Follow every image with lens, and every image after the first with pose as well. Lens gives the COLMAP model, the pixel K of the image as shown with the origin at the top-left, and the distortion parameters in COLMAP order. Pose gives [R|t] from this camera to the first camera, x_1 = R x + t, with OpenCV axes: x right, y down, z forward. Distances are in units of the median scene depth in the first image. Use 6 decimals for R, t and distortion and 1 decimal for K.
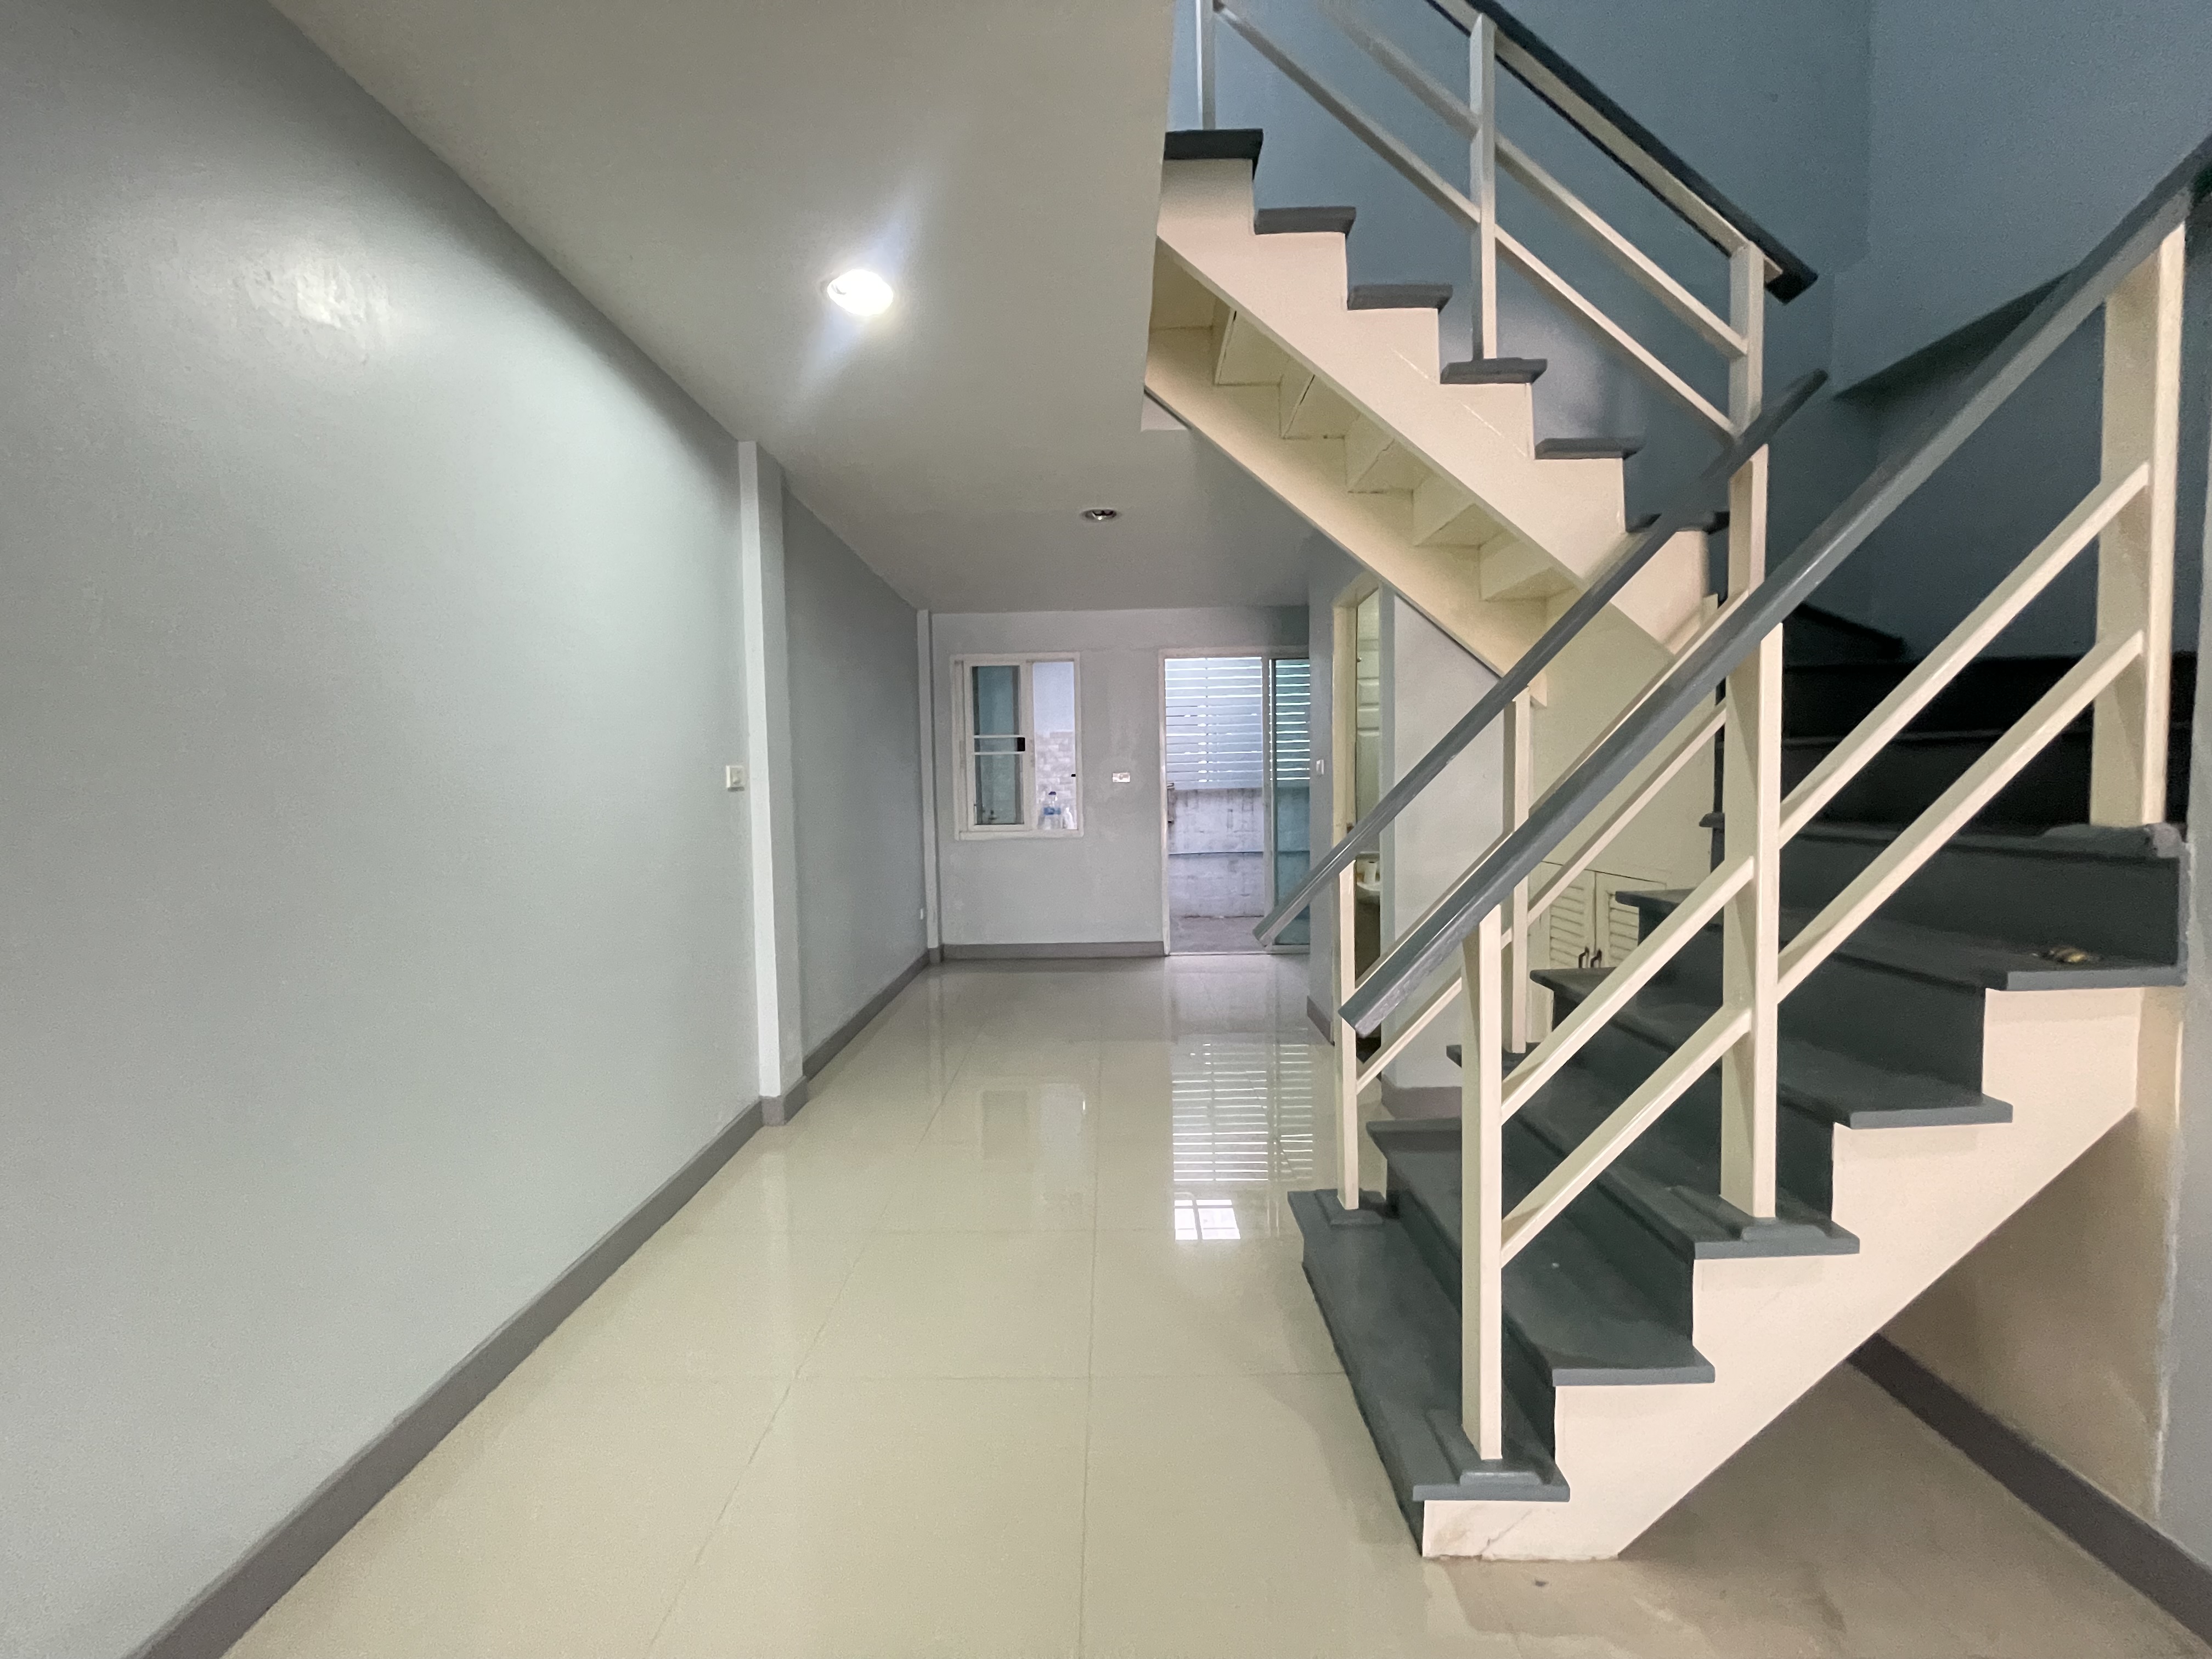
lens RADIAL K [[878.2, 0, 1109.7], [0, 878.2, 831.3], [0, 0, 1]] dist [-0.000684, 0.000087]
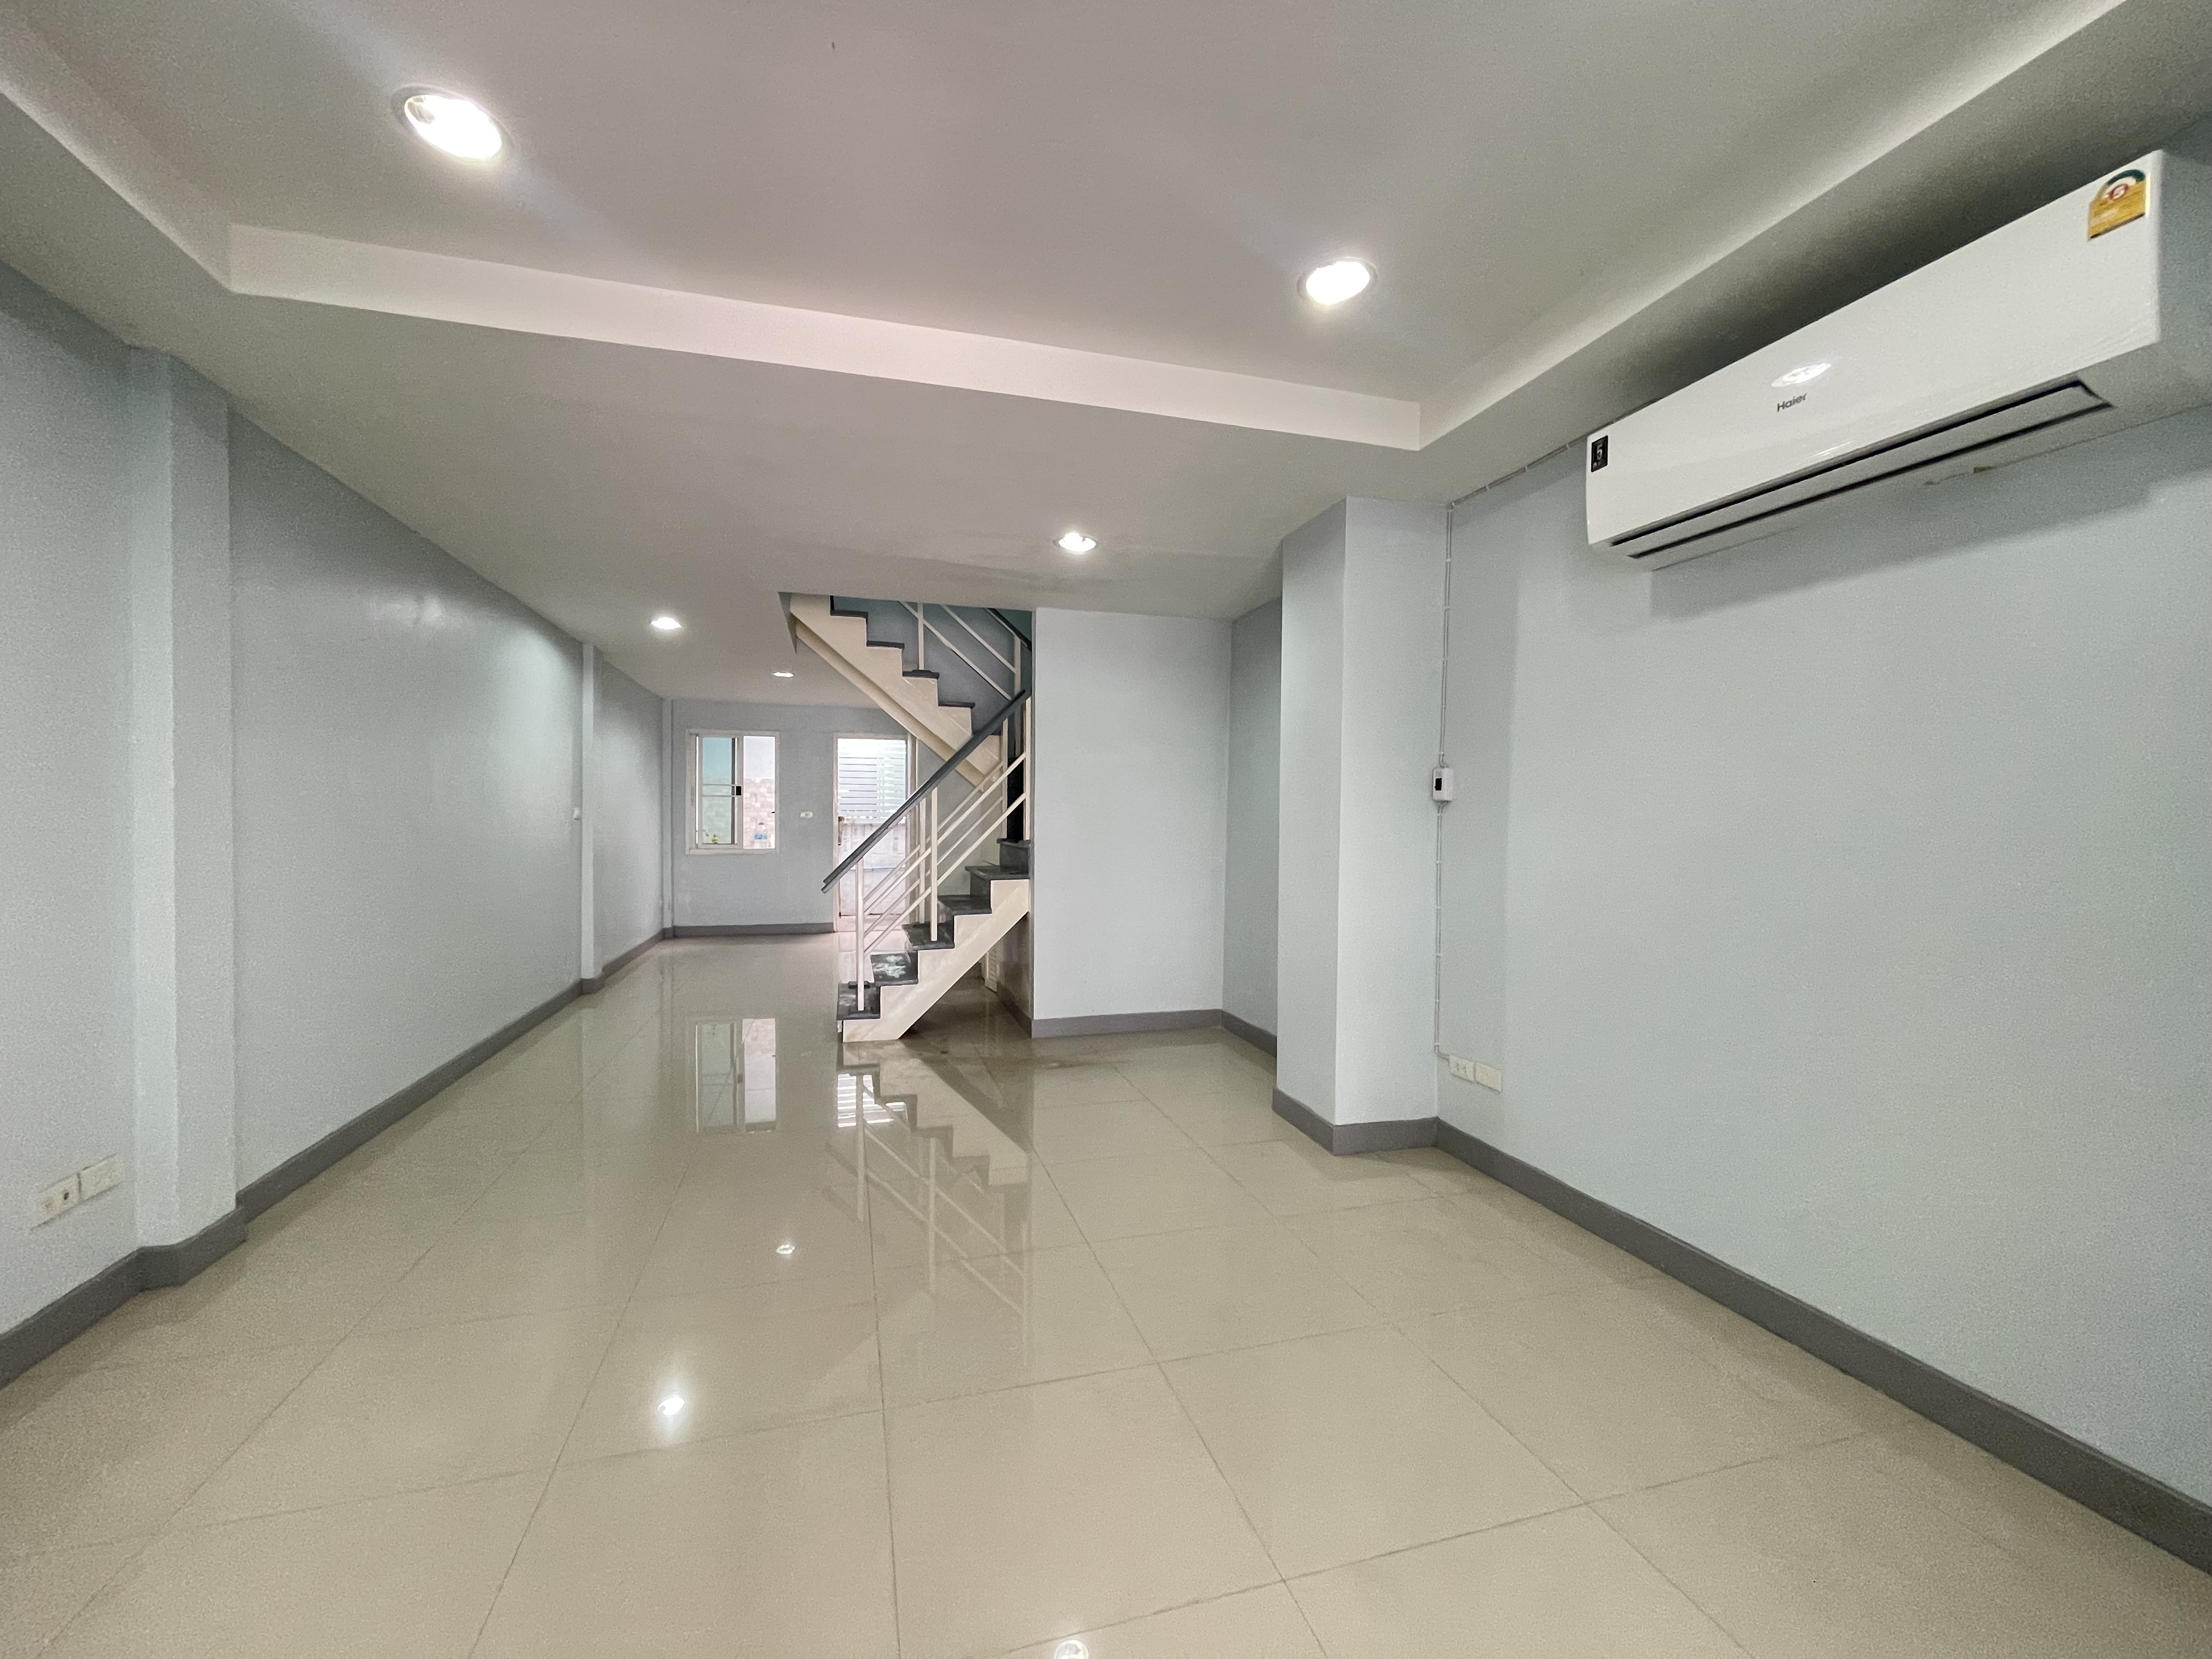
lens RADIAL K [[892.4, 0, 1103.0], [0, 892.4, 835.9], [0, 0, 1]] dist [-0.004202, 0.000445]
pose [[0.959866, 0.021698, 0.279619, 0.089657], [-0.012663, 0.999339, -0.034079, 0.026186], [-0.280174, 0.029170, 0.959506, -0.744419]]
